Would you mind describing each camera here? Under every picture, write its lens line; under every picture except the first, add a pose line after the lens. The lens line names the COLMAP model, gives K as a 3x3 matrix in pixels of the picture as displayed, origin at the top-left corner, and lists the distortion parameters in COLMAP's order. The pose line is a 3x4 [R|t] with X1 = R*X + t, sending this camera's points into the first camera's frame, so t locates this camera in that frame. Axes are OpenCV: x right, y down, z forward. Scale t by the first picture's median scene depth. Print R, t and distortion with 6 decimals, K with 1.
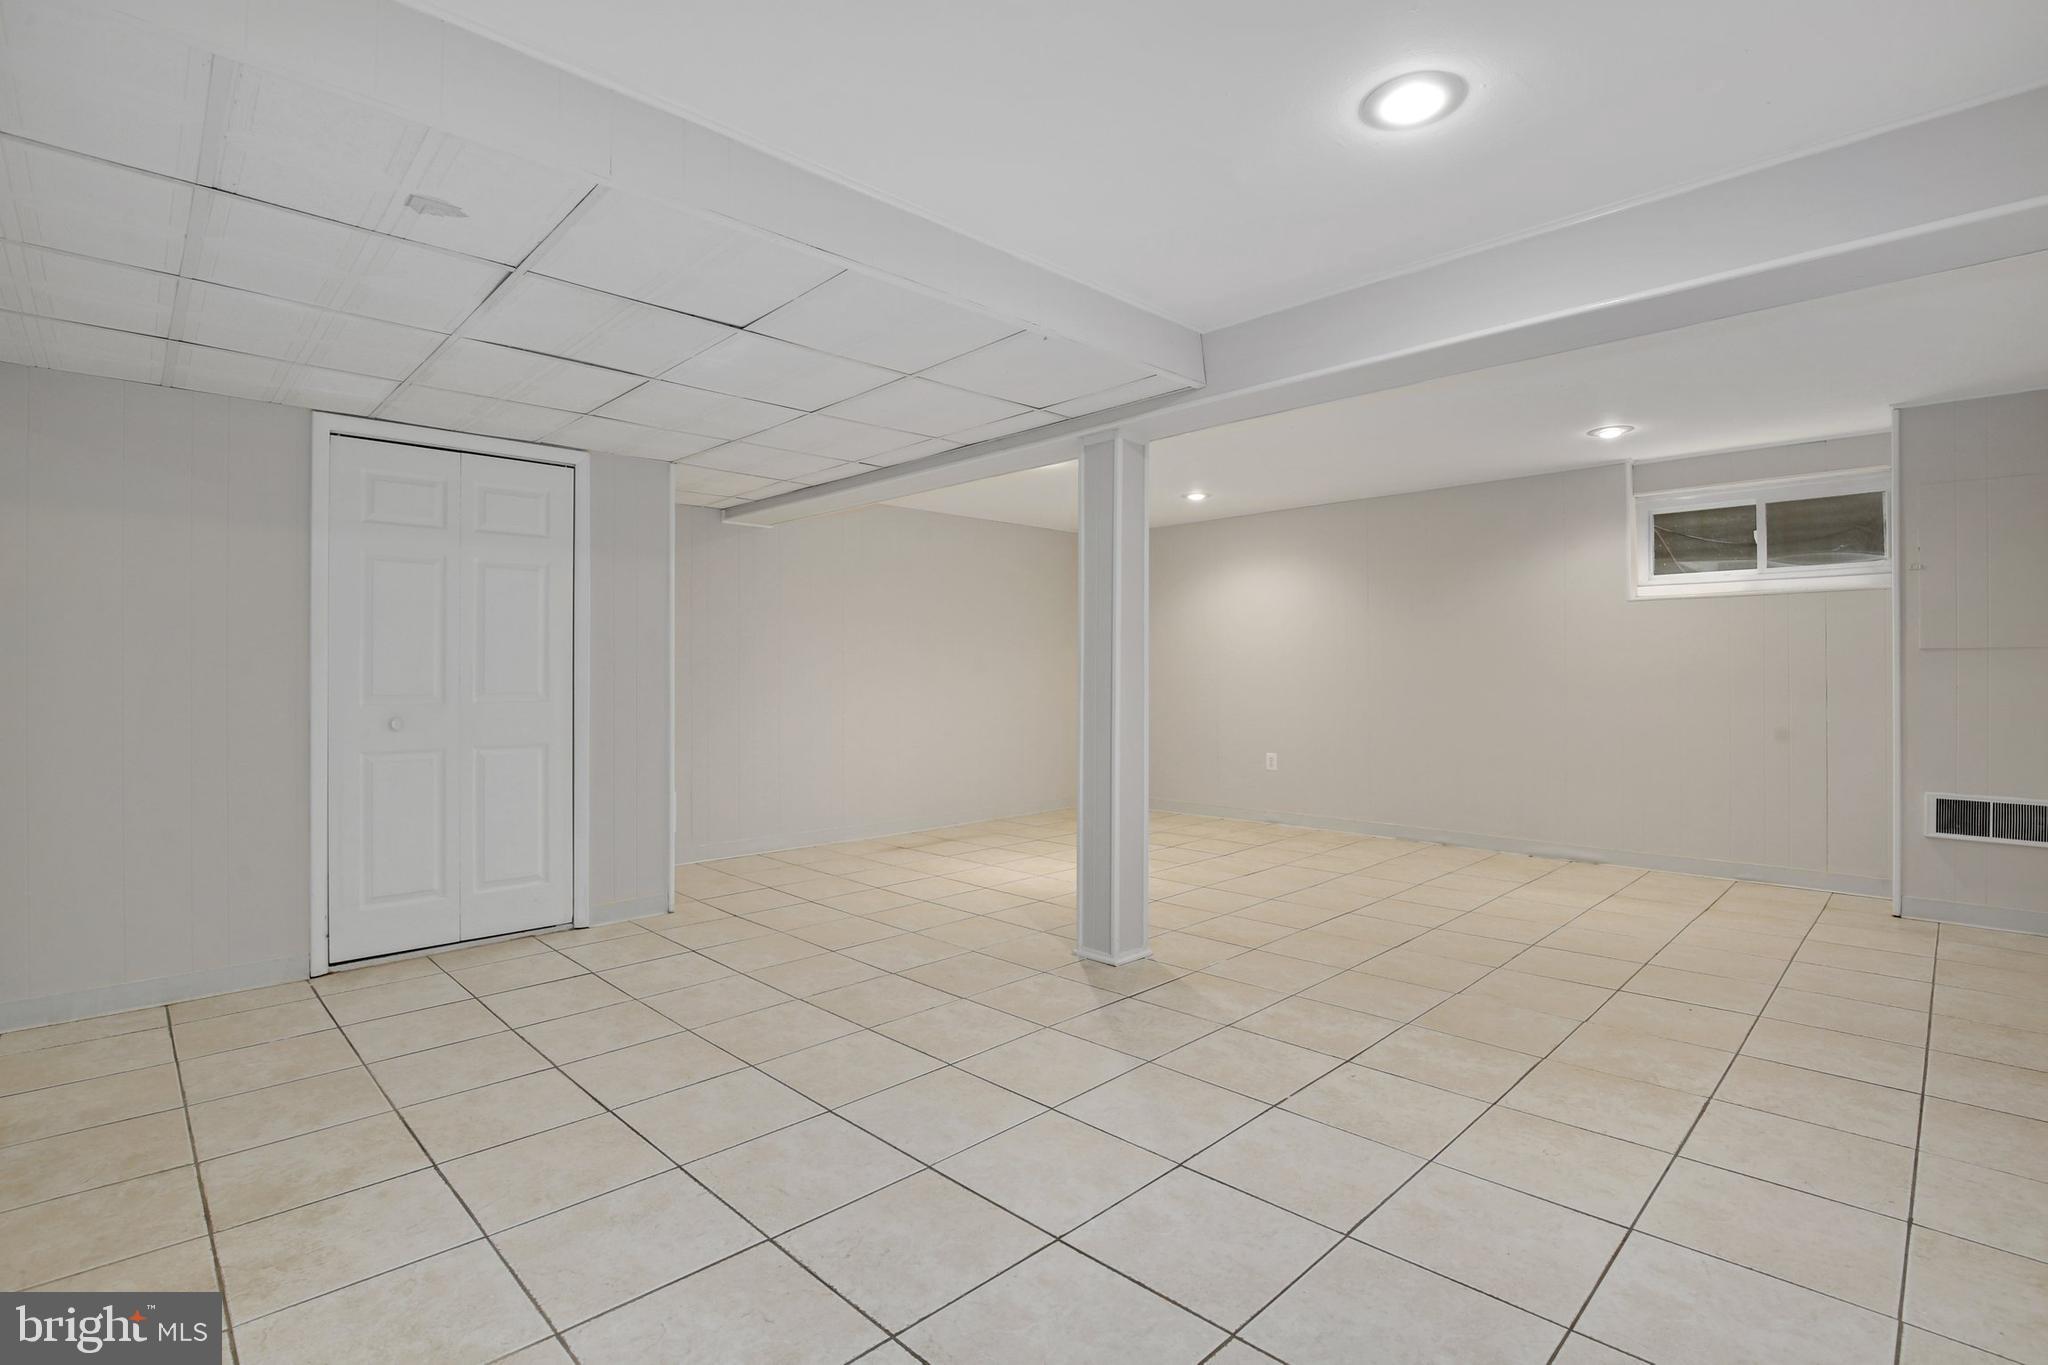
lens RADIAL K [[937.0, 0, 1026.5], [0, 937.0, 677.4], [0, 0, 1]] dist [-0.026908, 0.005315]
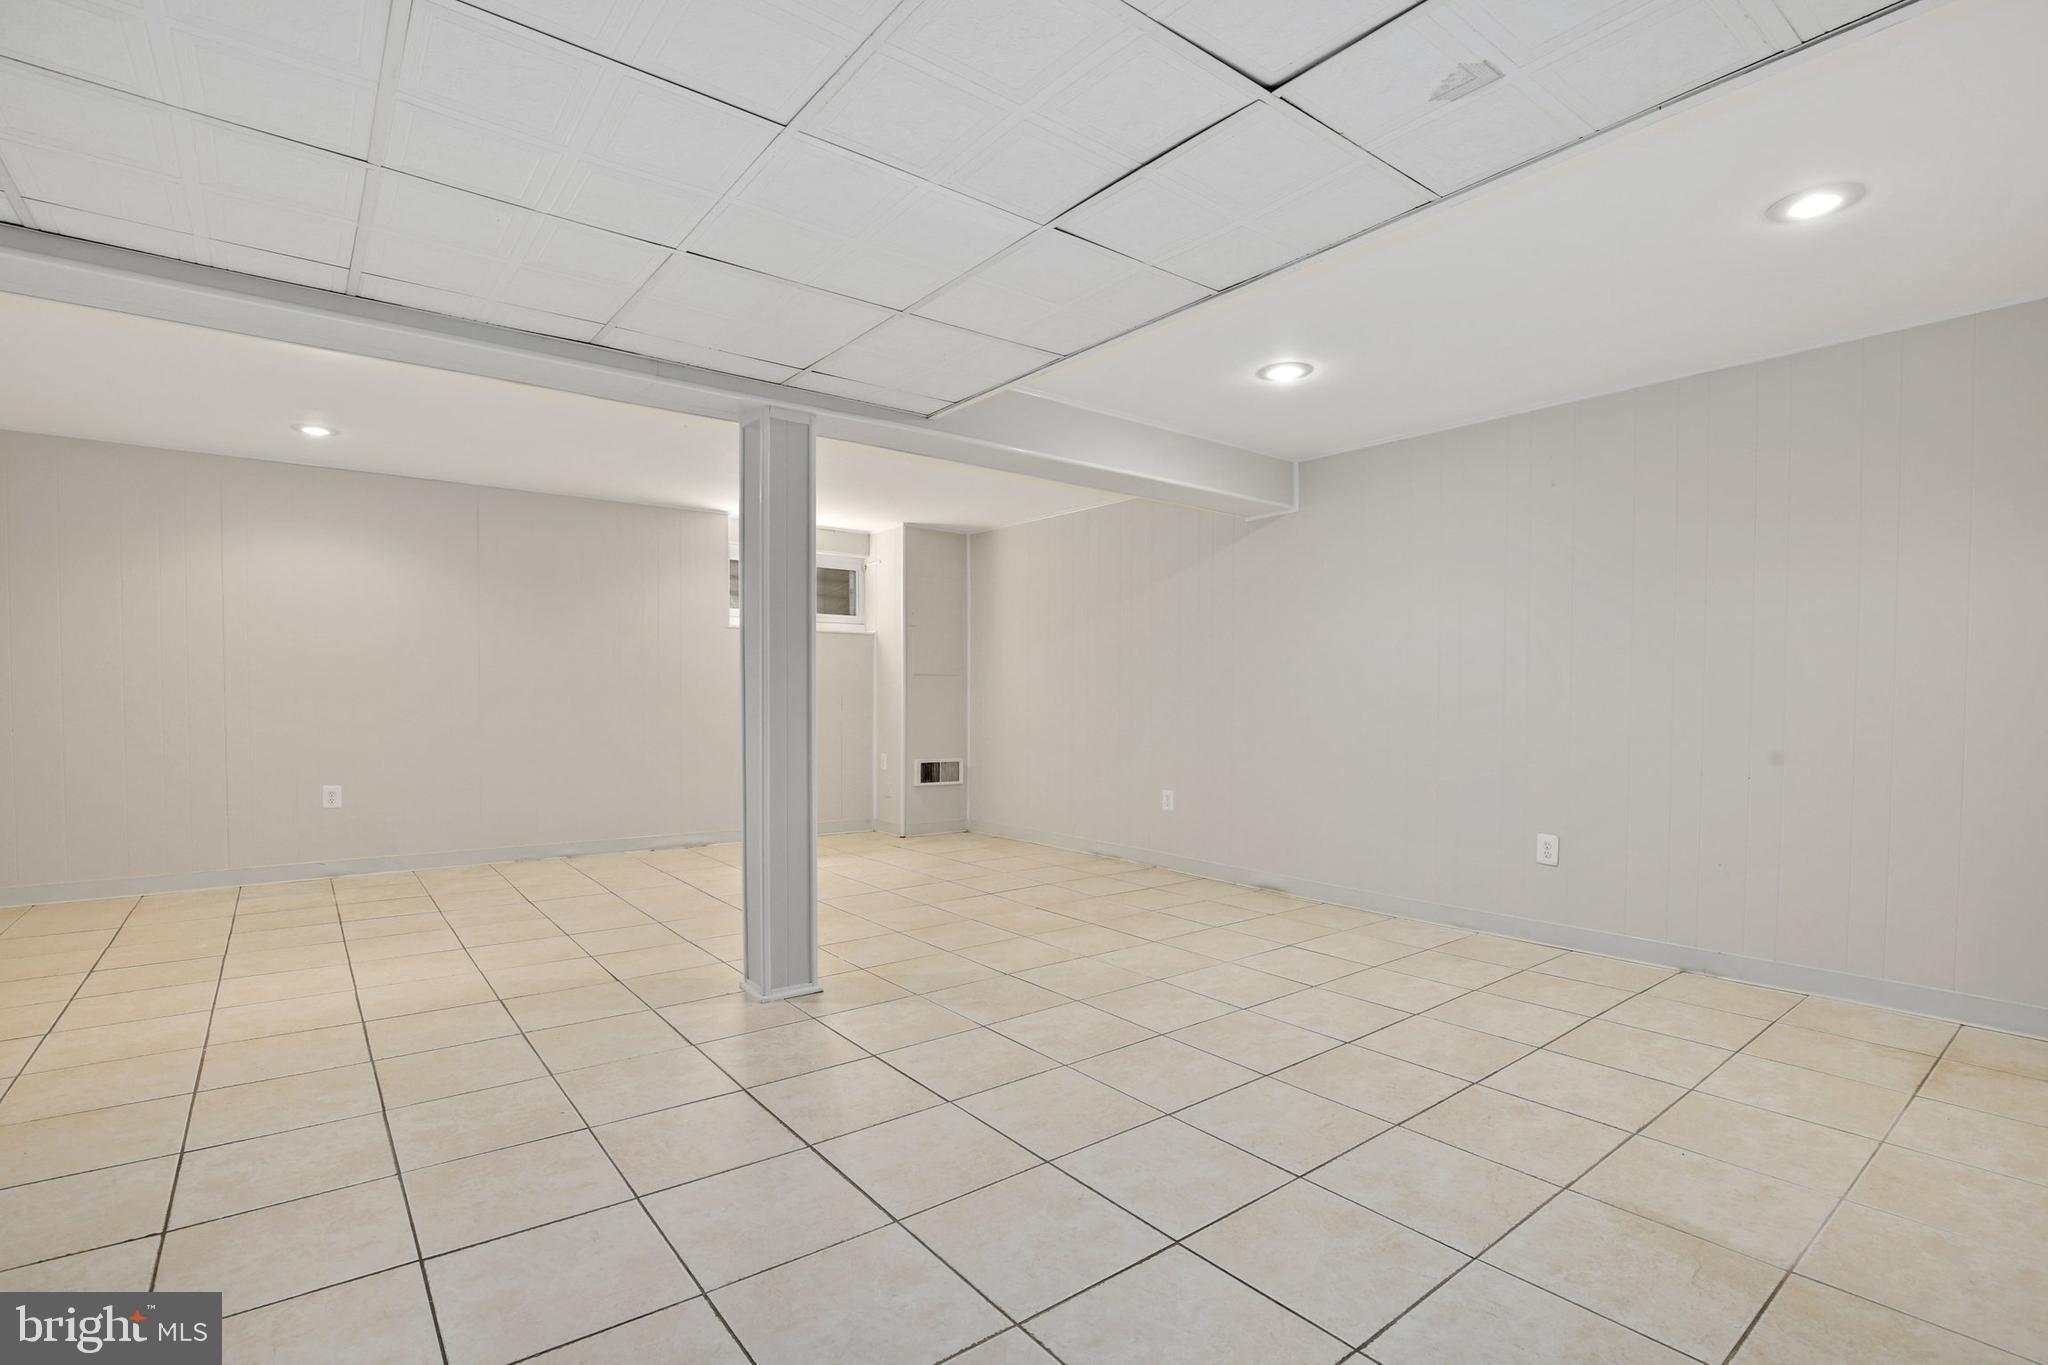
lens RADIAL K [[937.0, 0, 1033.0], [0, 937.0, 694.8], [0, 0, 1]] dist [-0.026908, 0.005315]
pose [[0.124655, 0.004944, 0.992188, -0.735898], [-0.004881, 0.999979, -0.004370, 0.014272], [-0.992188, -0.004298, 0.124676, 0.617270]]
